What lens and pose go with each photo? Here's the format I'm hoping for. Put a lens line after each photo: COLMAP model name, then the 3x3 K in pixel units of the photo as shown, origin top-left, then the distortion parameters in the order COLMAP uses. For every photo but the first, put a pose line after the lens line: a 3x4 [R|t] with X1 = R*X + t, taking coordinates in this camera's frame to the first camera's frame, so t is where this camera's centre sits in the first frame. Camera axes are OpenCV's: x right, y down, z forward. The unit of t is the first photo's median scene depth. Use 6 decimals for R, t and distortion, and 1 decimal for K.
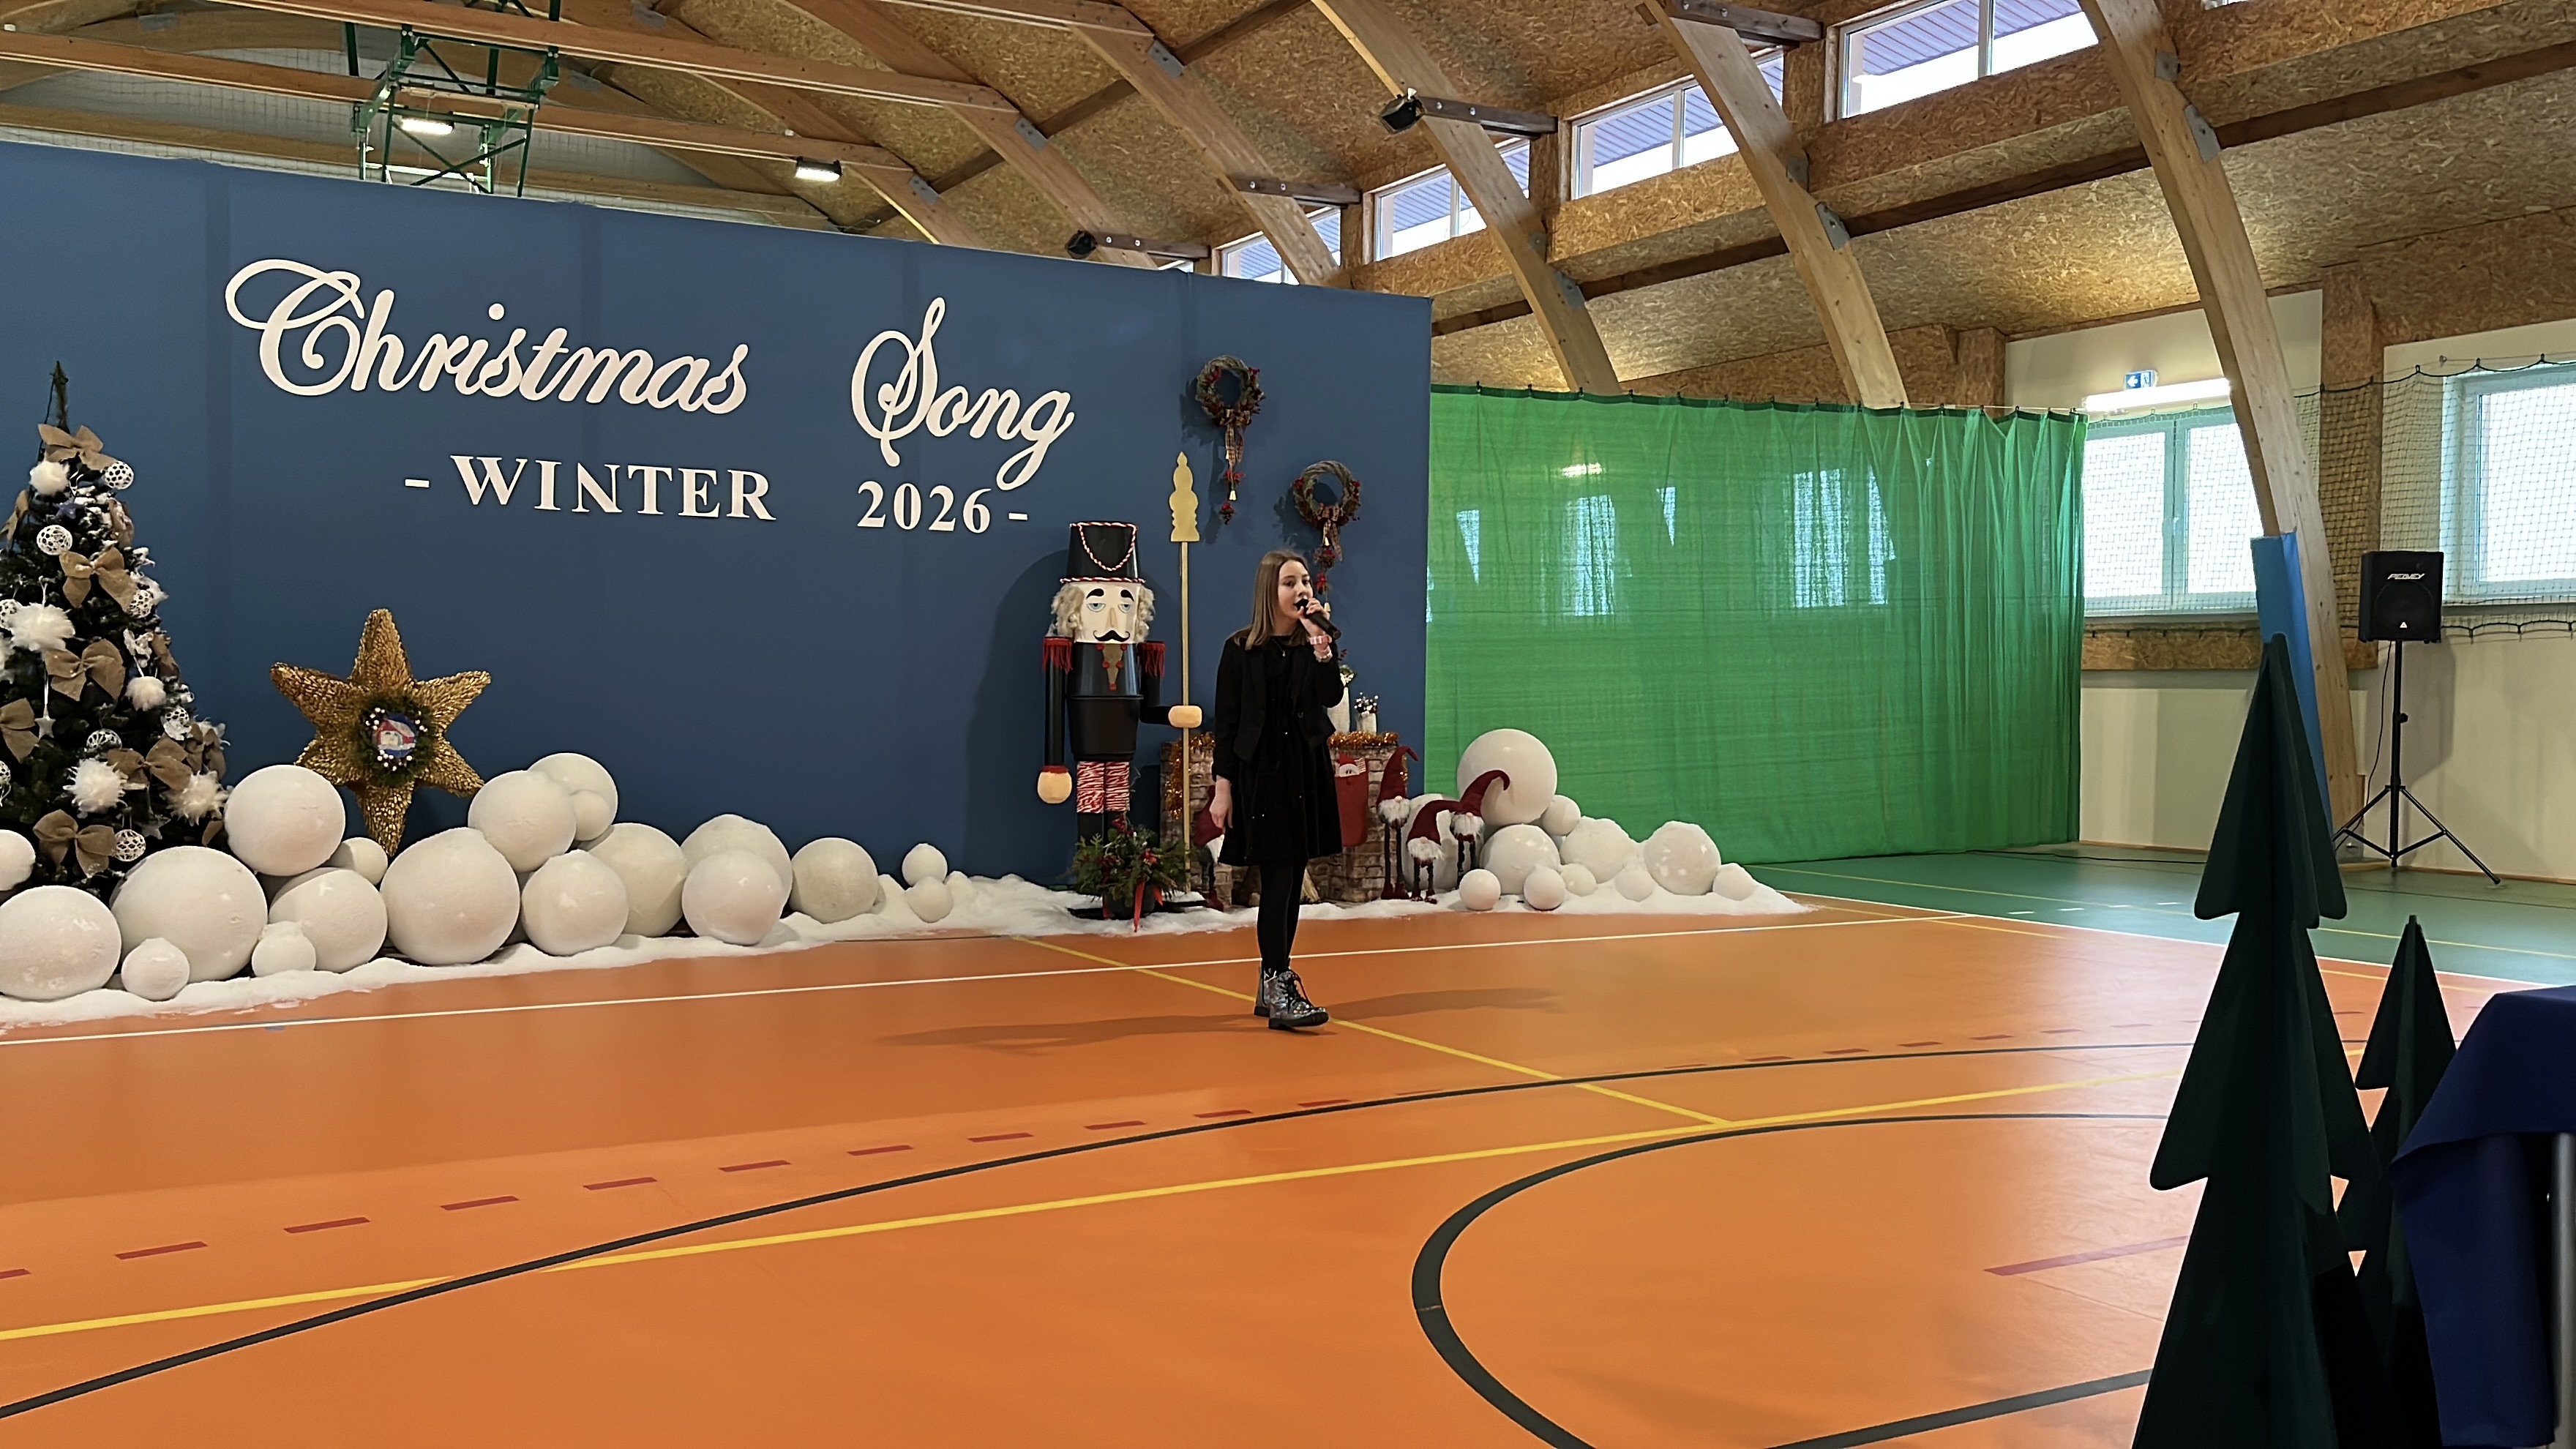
lens RADIAL K [[2250.8, 0, 1289.5], [0, 2250.8, 734.9], [0, 0, 1]] dist [0.027965, 0.000347]
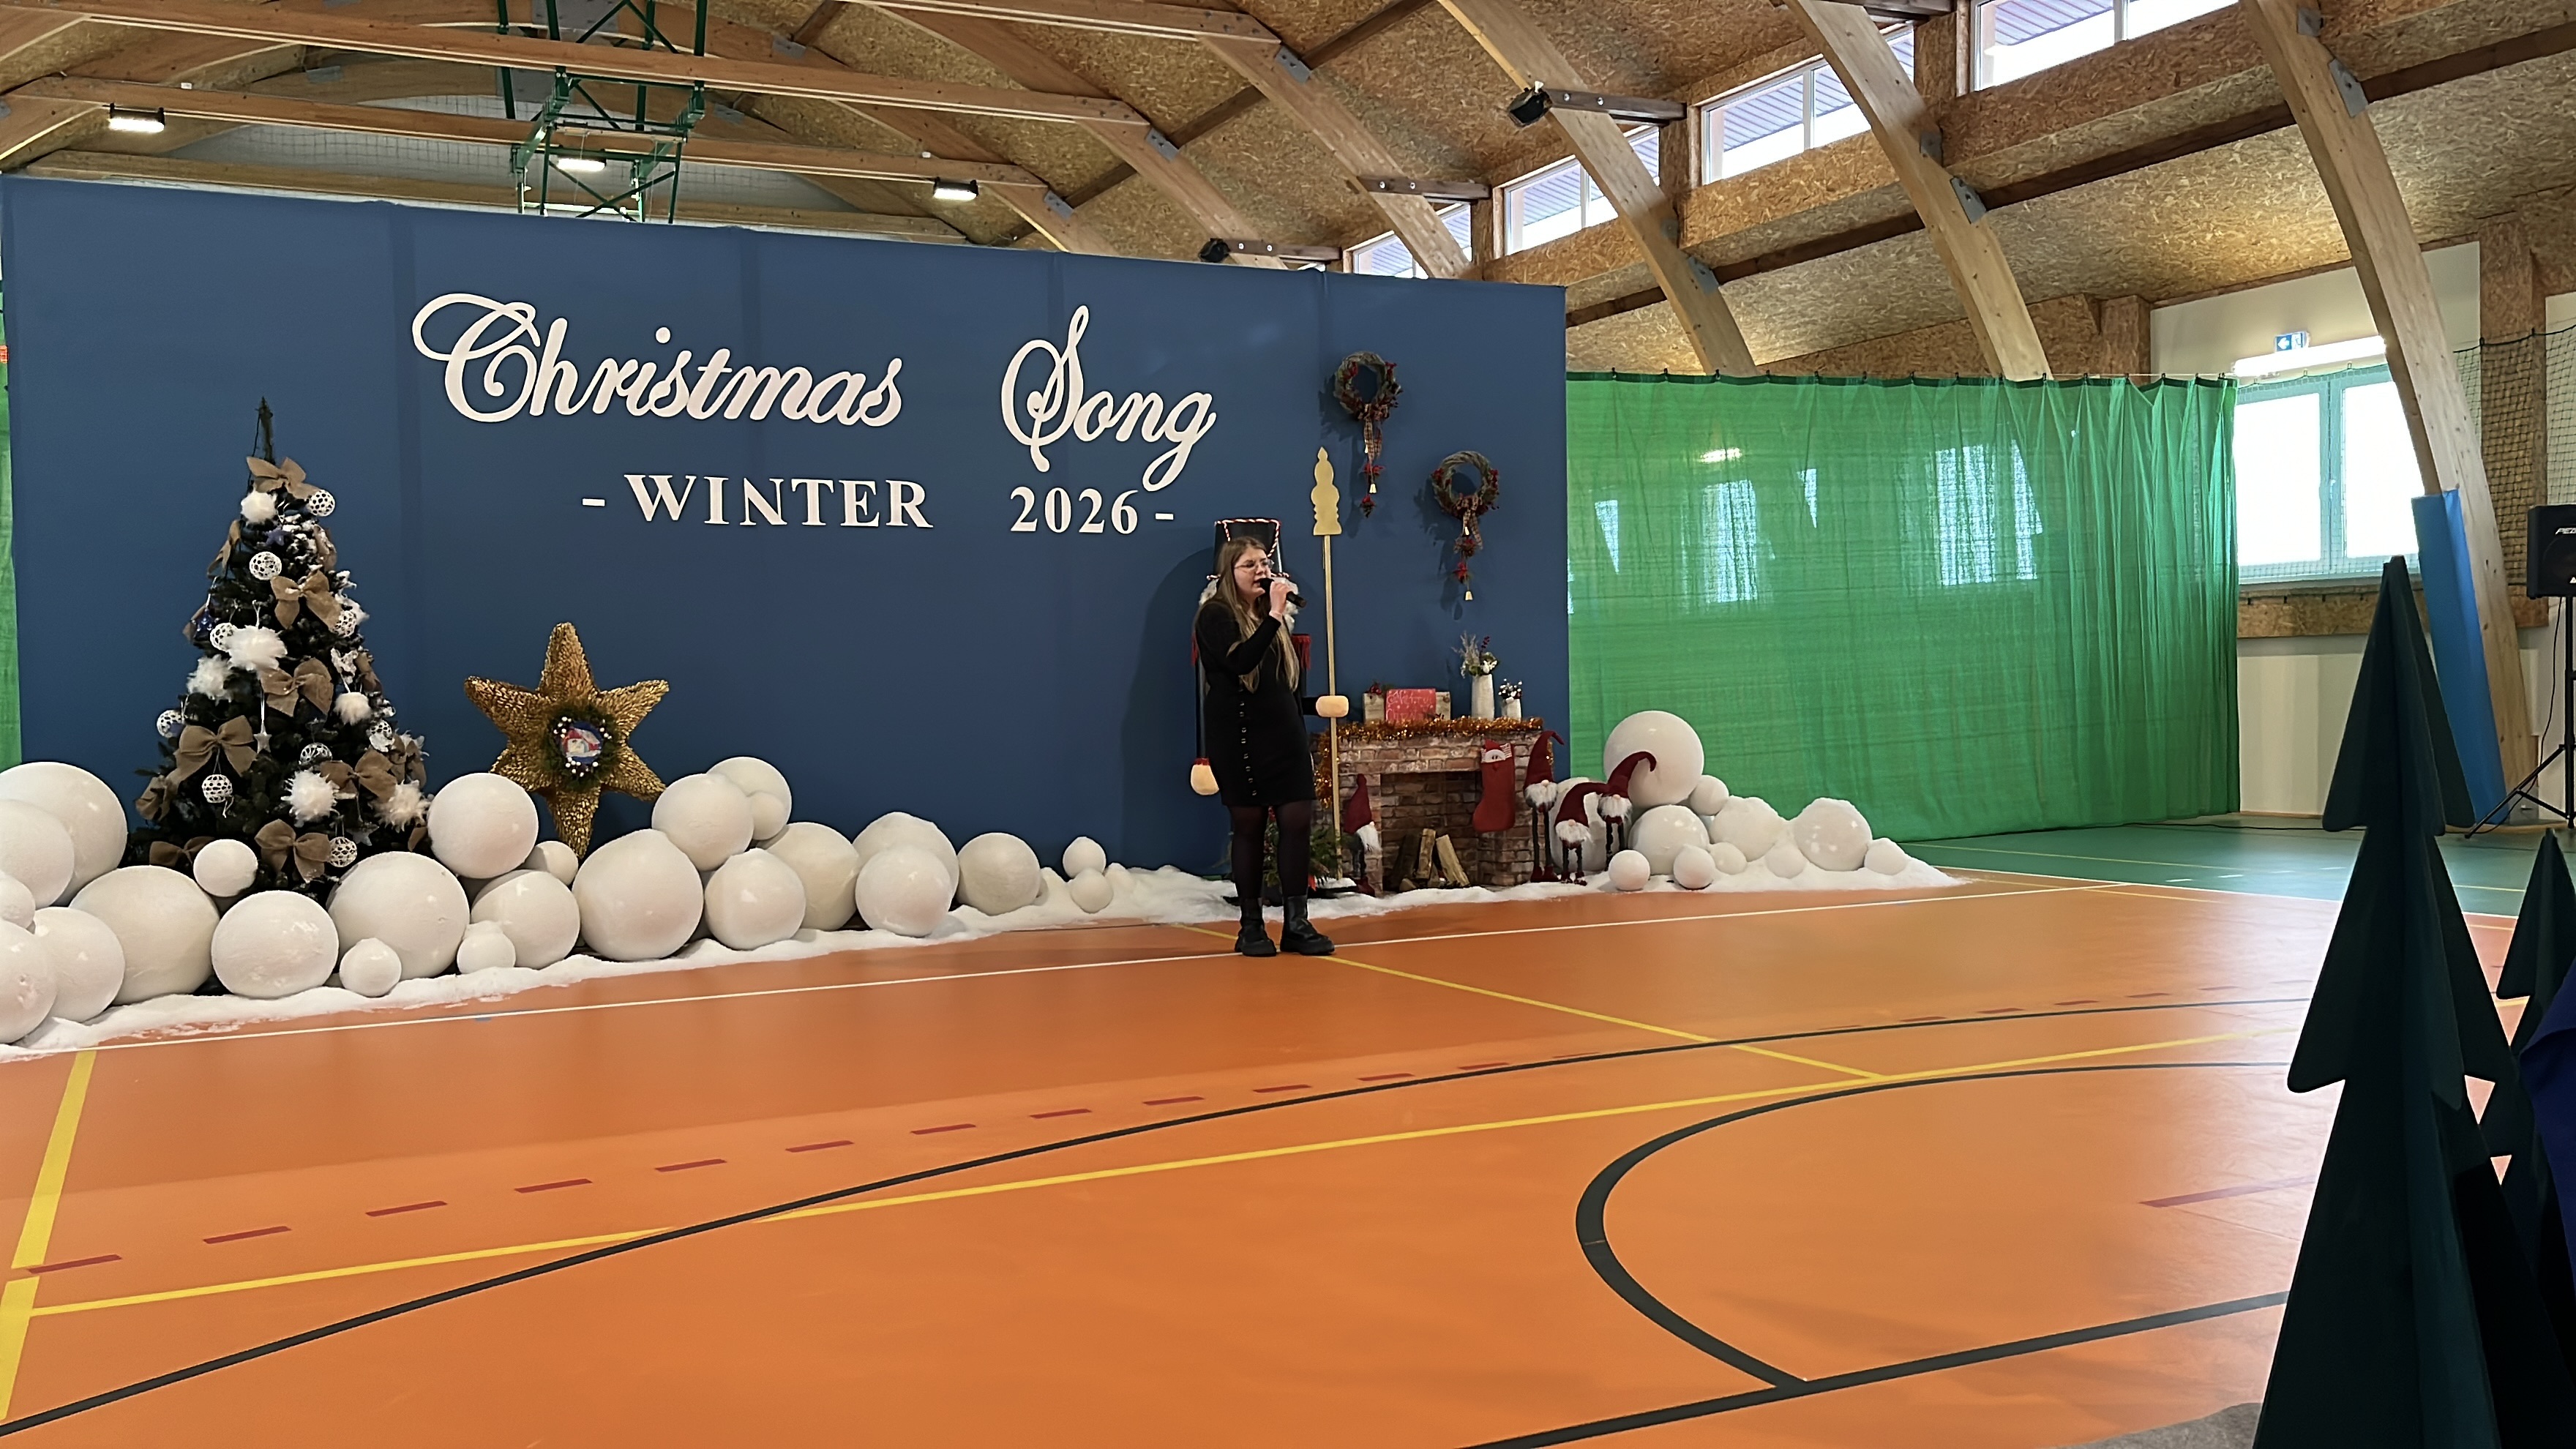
lens RADIAL K [[2250.0, 0, 1286.3], [0, 2250.0, 741.1], [0, 0, 1]] dist [0.047174, -0.053774]
pose [[0.997532, -0.027907, -0.064432, -0.002194], [0.027938, 0.999610, -0.000419, 0.007341], [0.064419, -0.001382, 0.997922, -0.019124]]
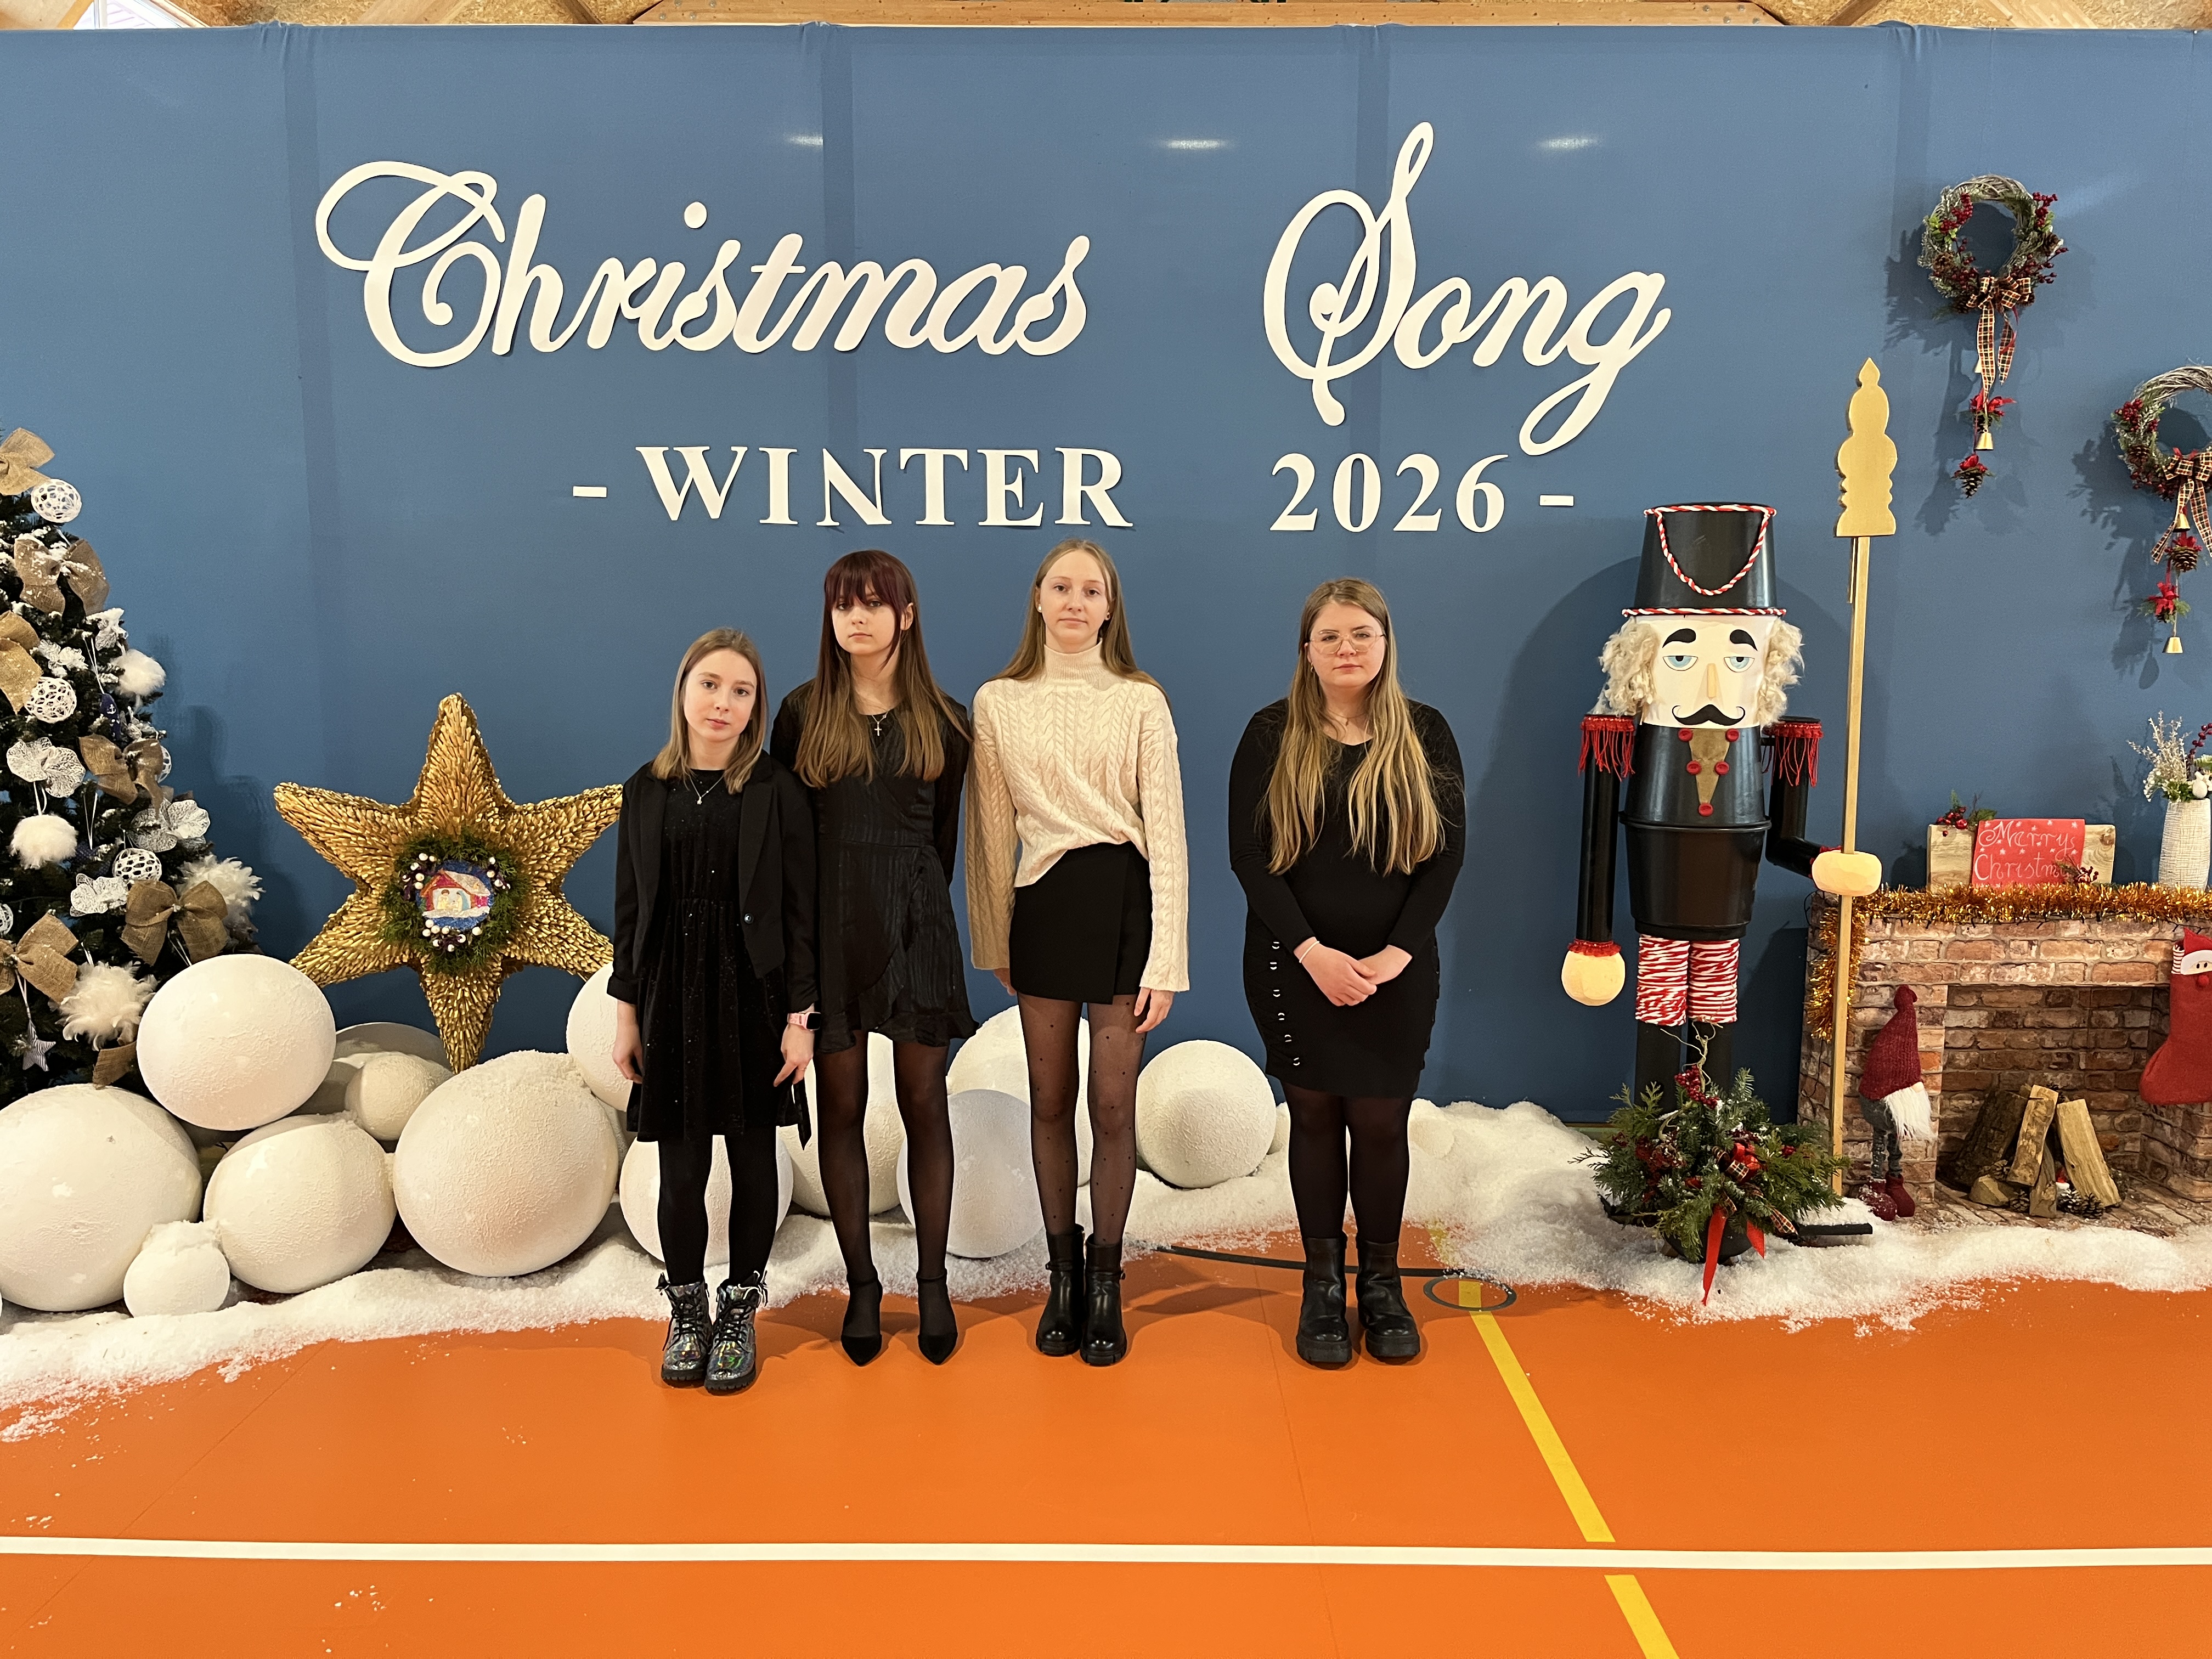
lens RADIAL K [[1679.1, 0, 1093.8], [0, 1679.1, 821.4], [0, 0, 1]] dist [0.058294, -0.087998]
pose [[0.862344, 0.057944, -0.502996, -0.000131], [-0.007878, 0.994845, 0.101098, -0.058254], [0.506261, -0.083218, 0.858356, 0.564247]]
